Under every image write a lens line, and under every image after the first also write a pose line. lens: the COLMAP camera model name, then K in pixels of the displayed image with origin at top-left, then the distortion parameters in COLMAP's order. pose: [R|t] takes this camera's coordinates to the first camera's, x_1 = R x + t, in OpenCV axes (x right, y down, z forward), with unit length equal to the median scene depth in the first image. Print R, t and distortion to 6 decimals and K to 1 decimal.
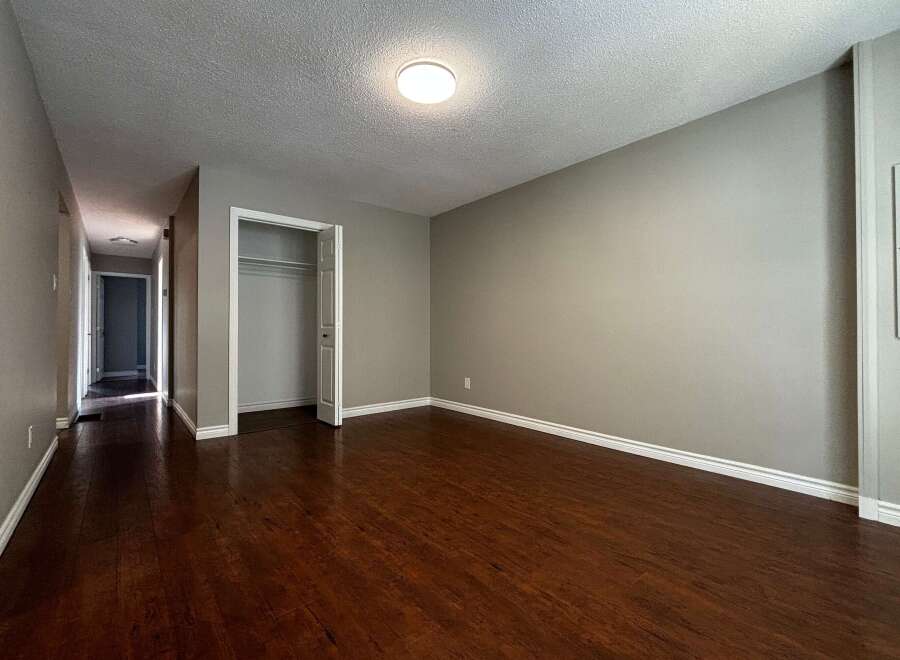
lens RADIAL K [[414.3, 0, 442.2], [0, 414.3, 329.5], [0, 0, 1]] dist [0.002217, 0.000732]
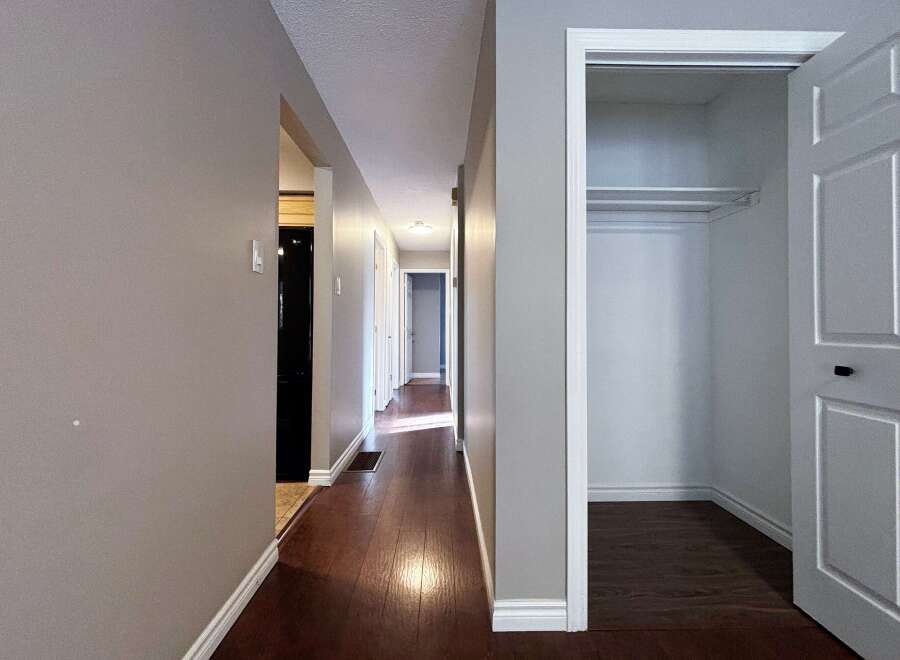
lens RADIAL K [[414.3, 0, 448.4], [0, 414.3, 326.1], [0, 0, 1]] dist [0.002217, 0.000732]
pose [[0.798781, -0.001647, -0.601620, -0.265019], [0.004916, 0.999981, 0.003790, -0.016693], [0.601602, -0.005985, 0.798773, 0.450899]]
